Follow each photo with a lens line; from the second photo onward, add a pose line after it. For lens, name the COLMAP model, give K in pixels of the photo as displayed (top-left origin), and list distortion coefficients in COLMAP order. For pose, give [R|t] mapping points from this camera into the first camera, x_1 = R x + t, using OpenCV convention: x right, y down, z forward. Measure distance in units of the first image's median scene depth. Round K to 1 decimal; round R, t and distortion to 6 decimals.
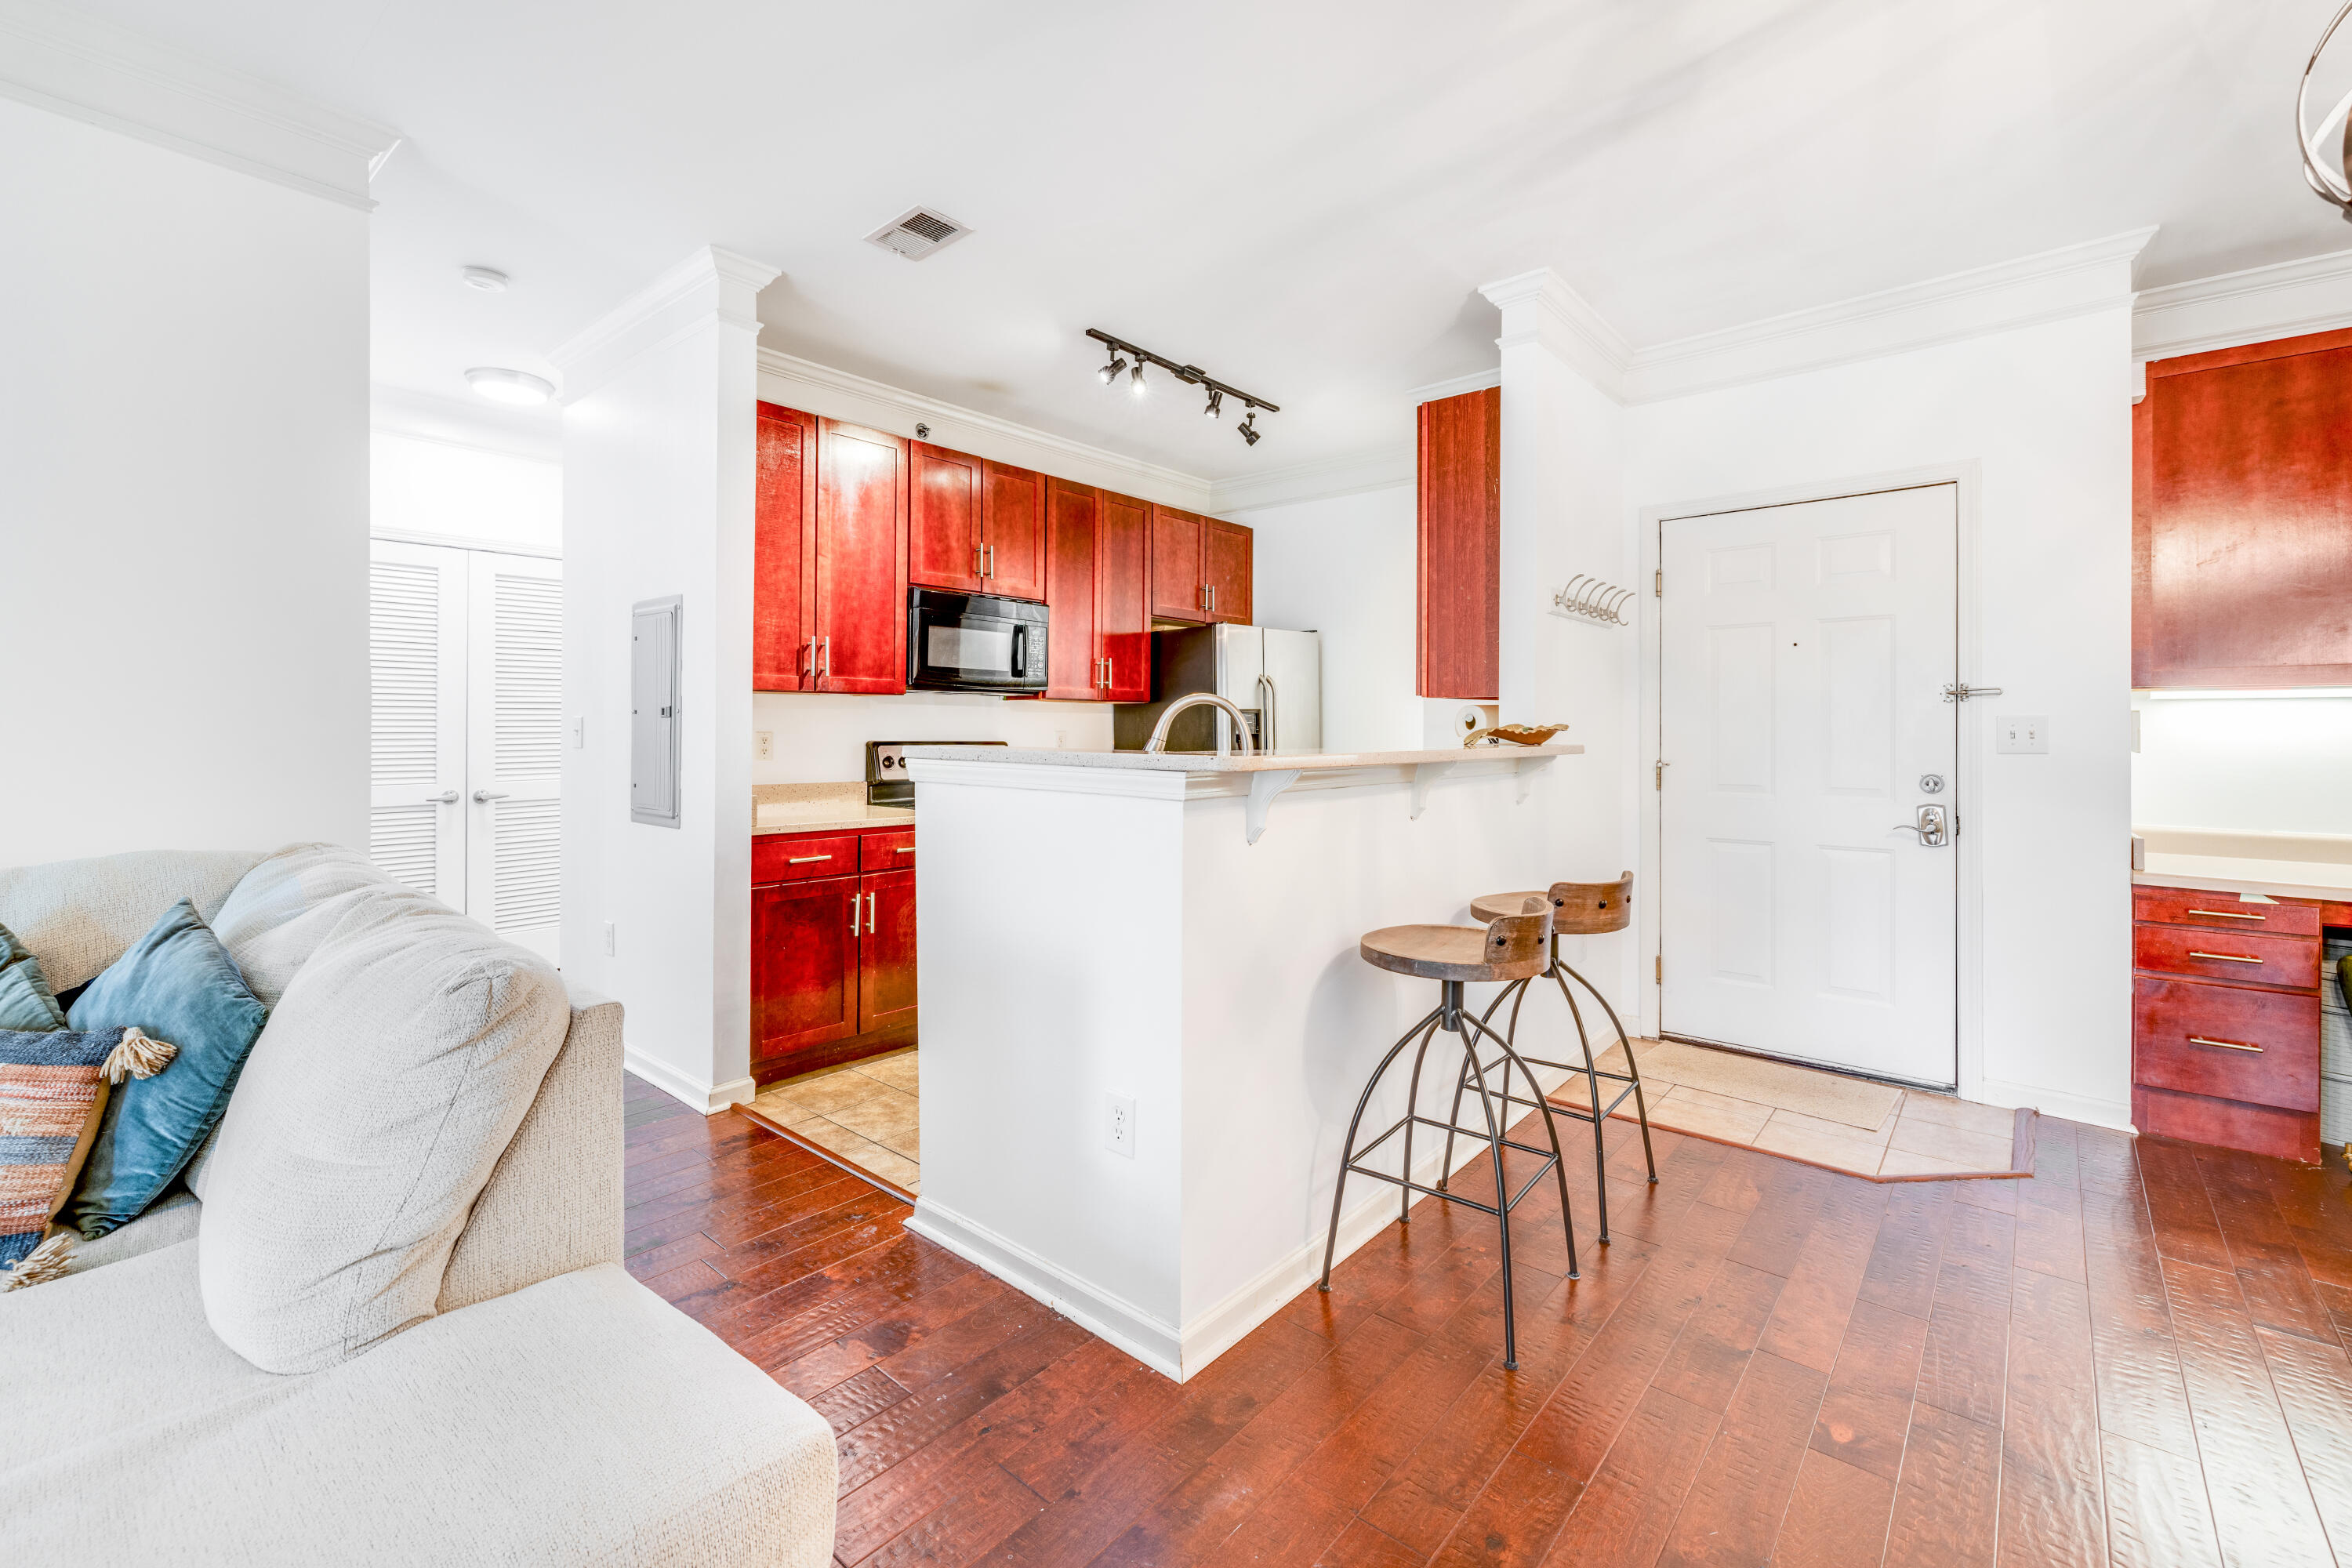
lens RADIAL K [[998.7, 0, 1171.7], [0, 998.7, 718.5], [0, 0, 1]] dist [0.003085, 0.000411]
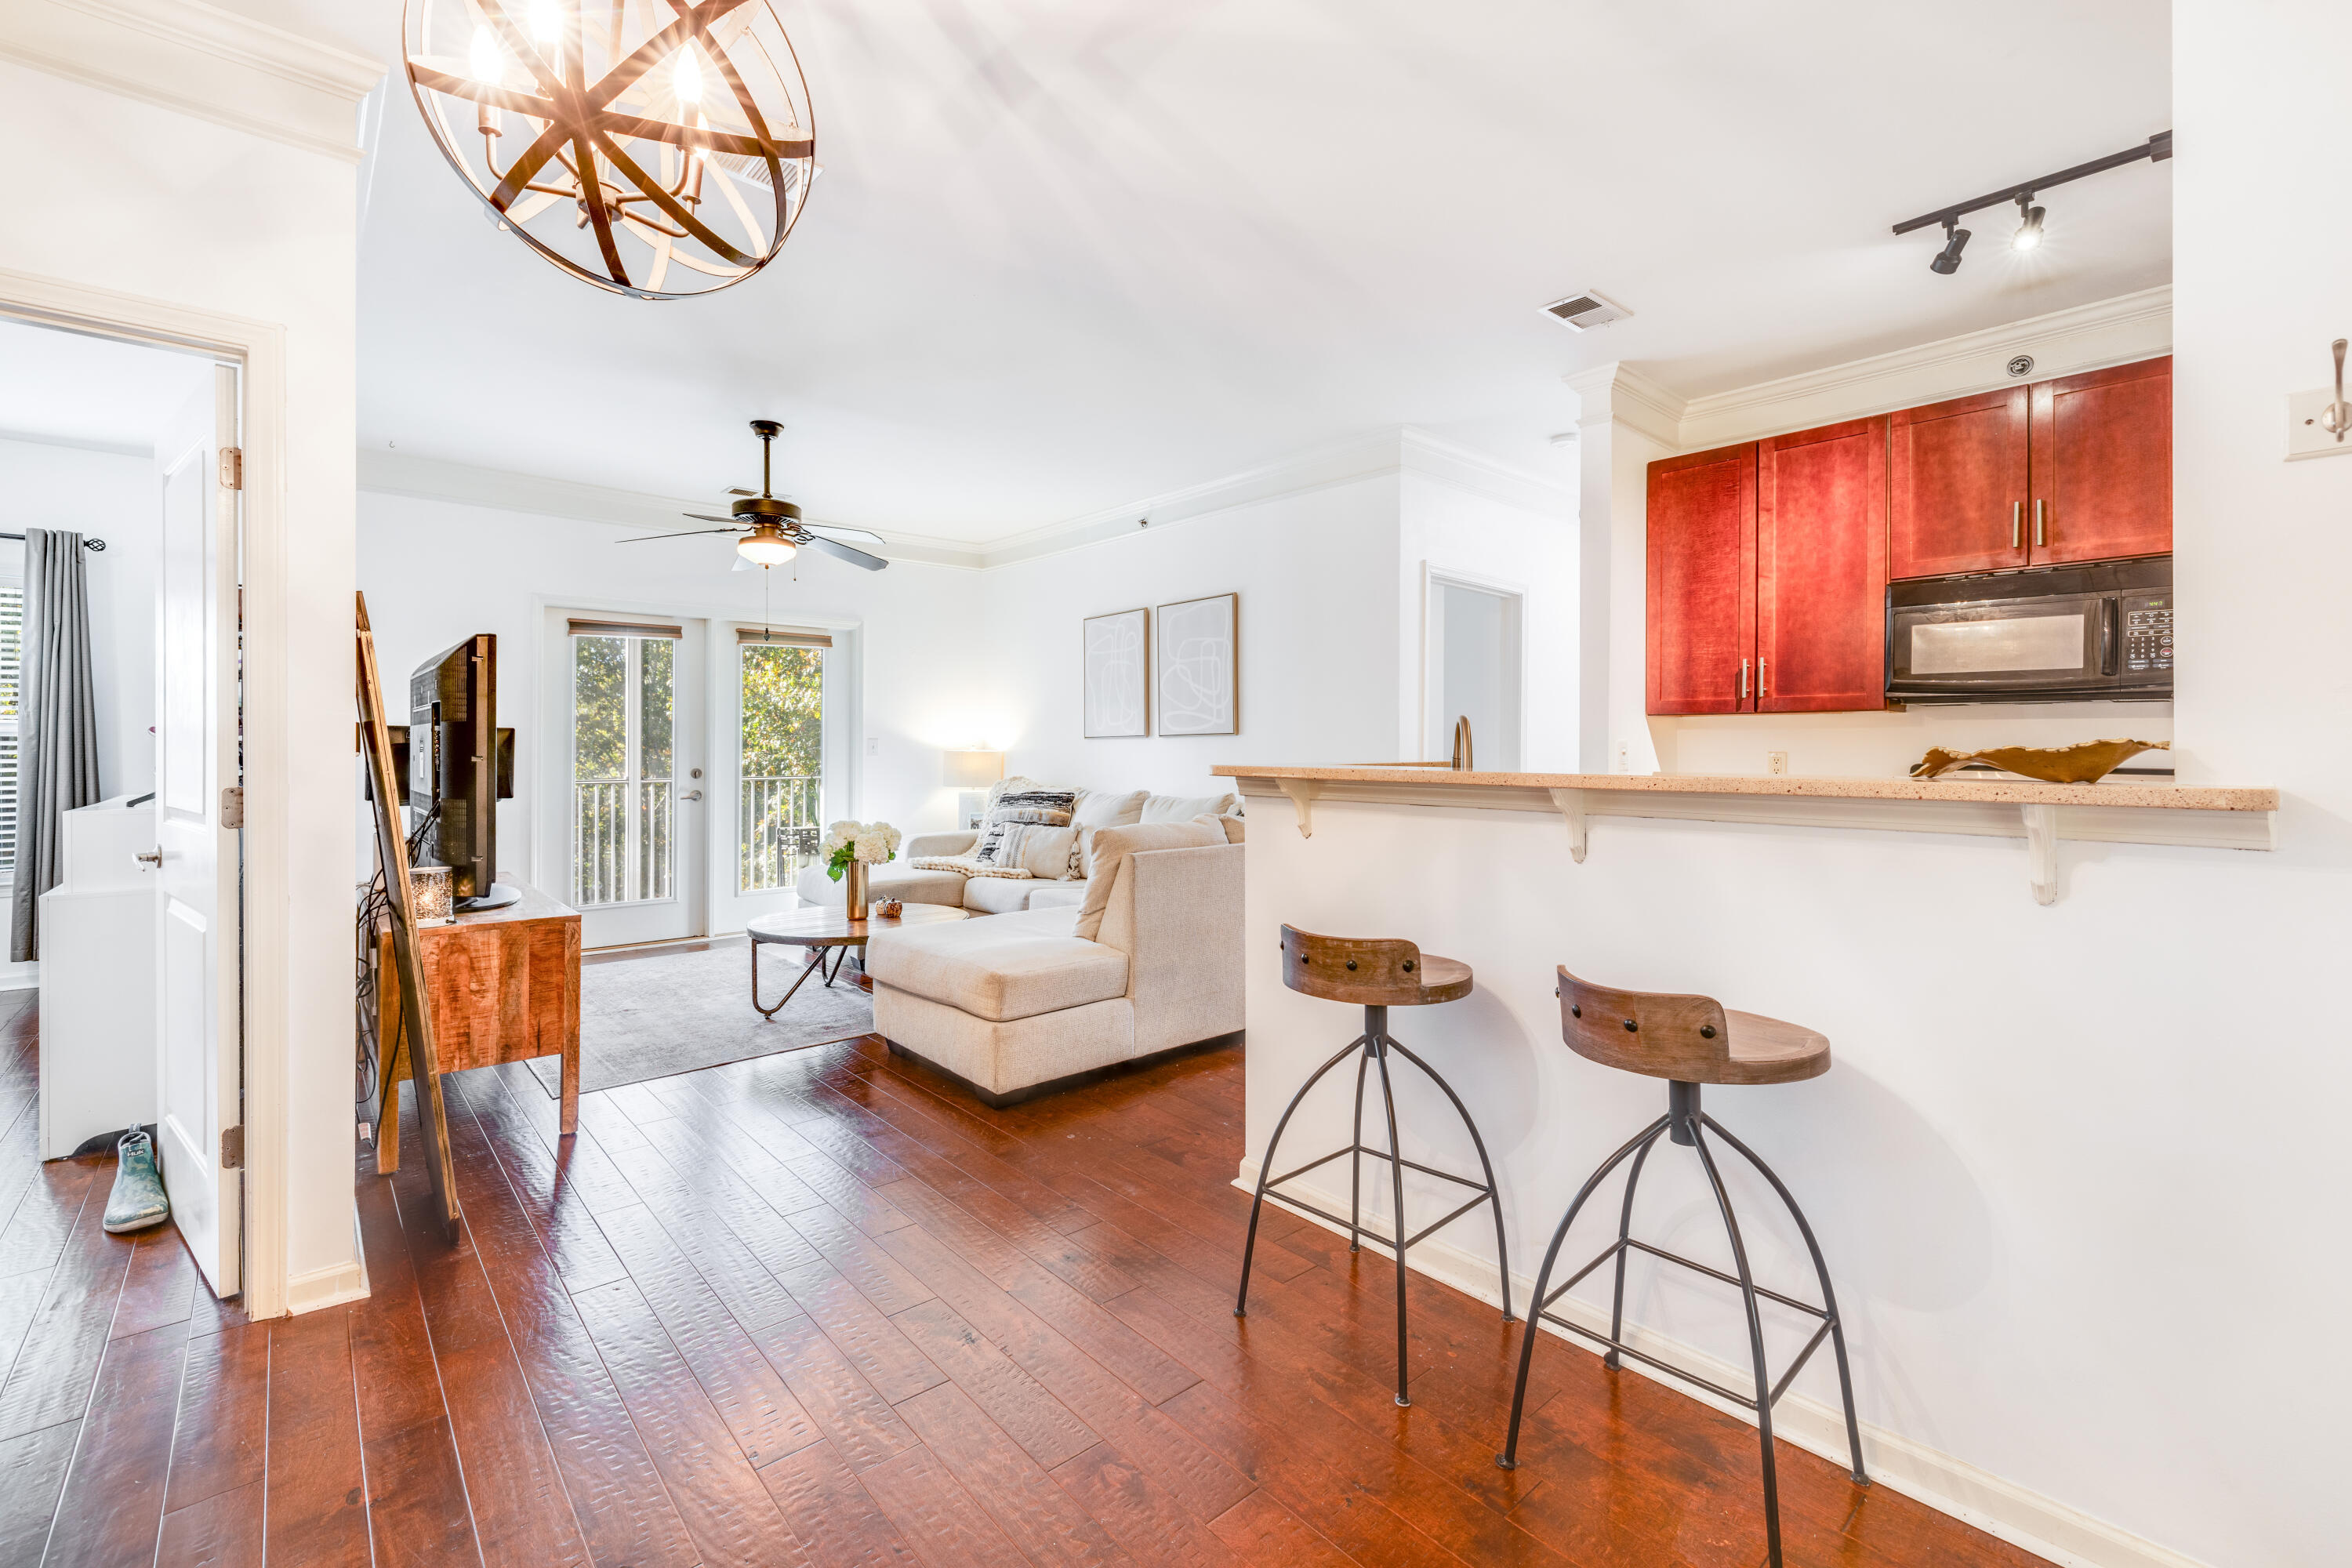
lens RADIAL K [[993.5, 0, 1146.3], [0, 993.5, 748.3], [0, 0, 1]] dist [0.000112, -0.000005]
pose [[-0.137717, 0.001168, -0.990471, 0.793778], [0.007558, 0.999971, 0.000128, 0.005294], [0.990443, -0.007469, -0.137722, 0.566124]]
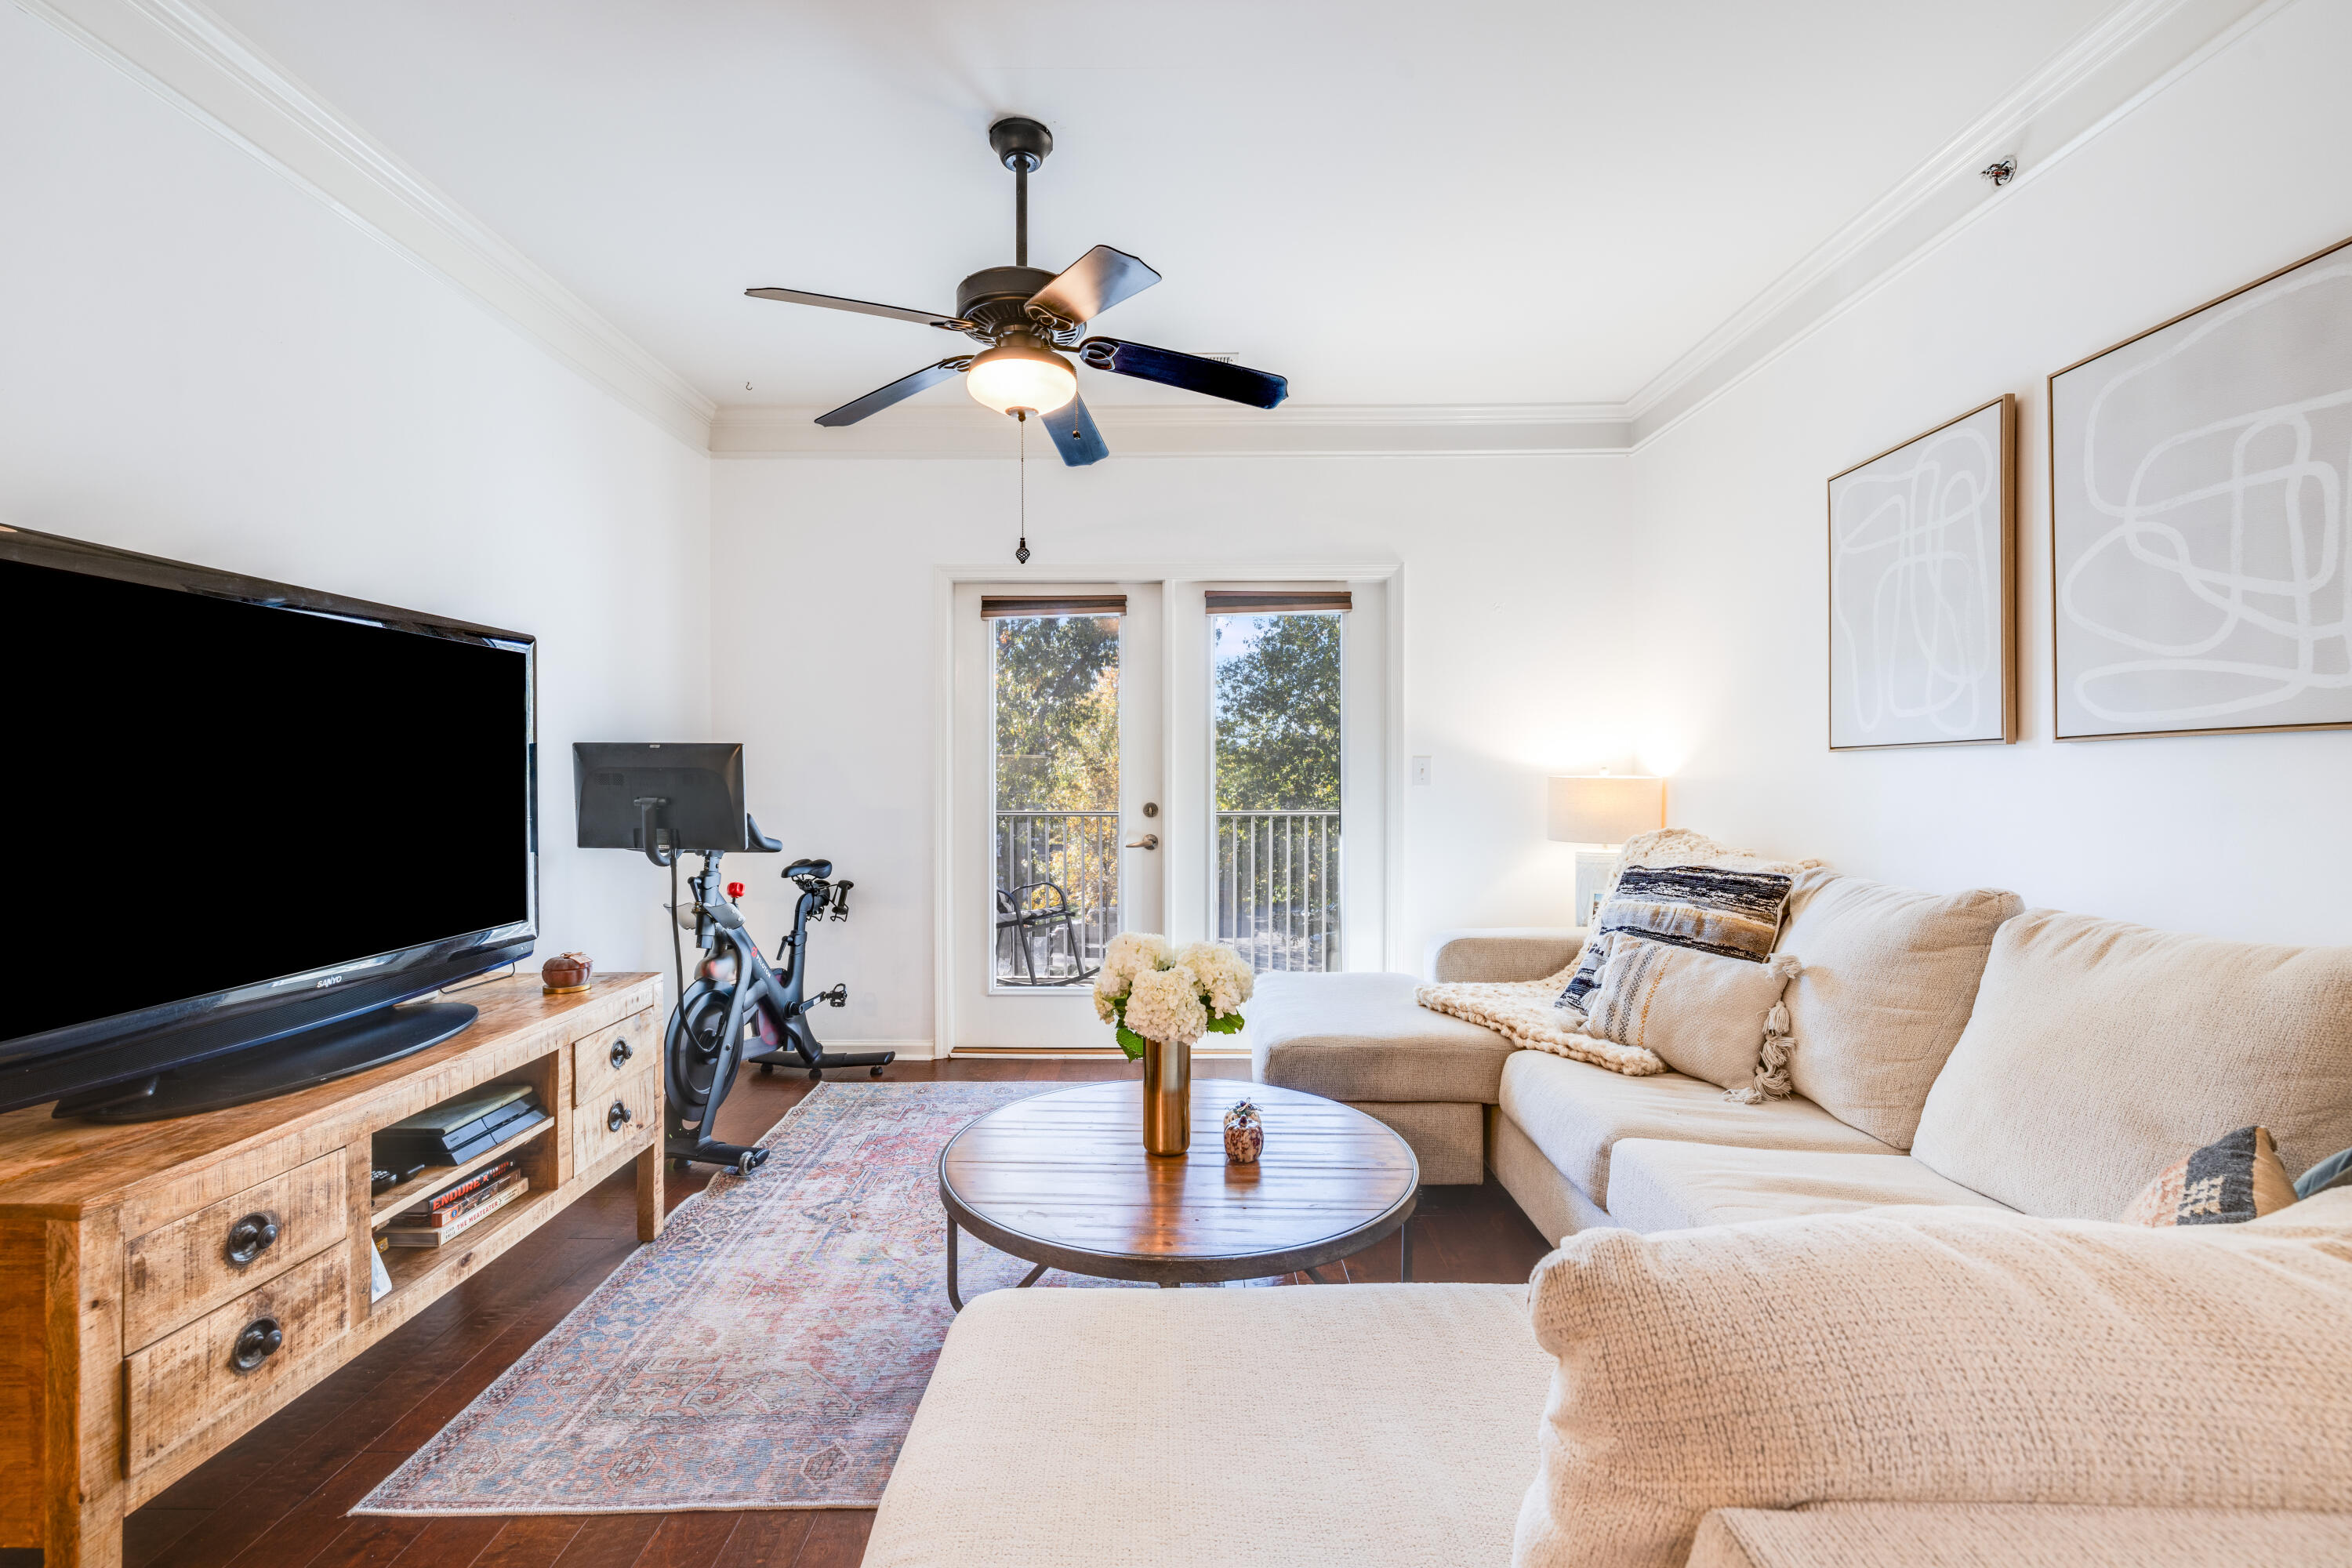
lens RADIAL K [[1002.1, 0, 1177.0], [0, 1002.1, 767.8], [0, 0, 1]] dist [0.009054, 0.000289]
pose [[-0.752367, 0.000288, -0.658744, -0.077129], [0.007545, 0.999938, -0.008179, 0.003577], [0.658701, -0.011124, -0.752323, 0.464708]]
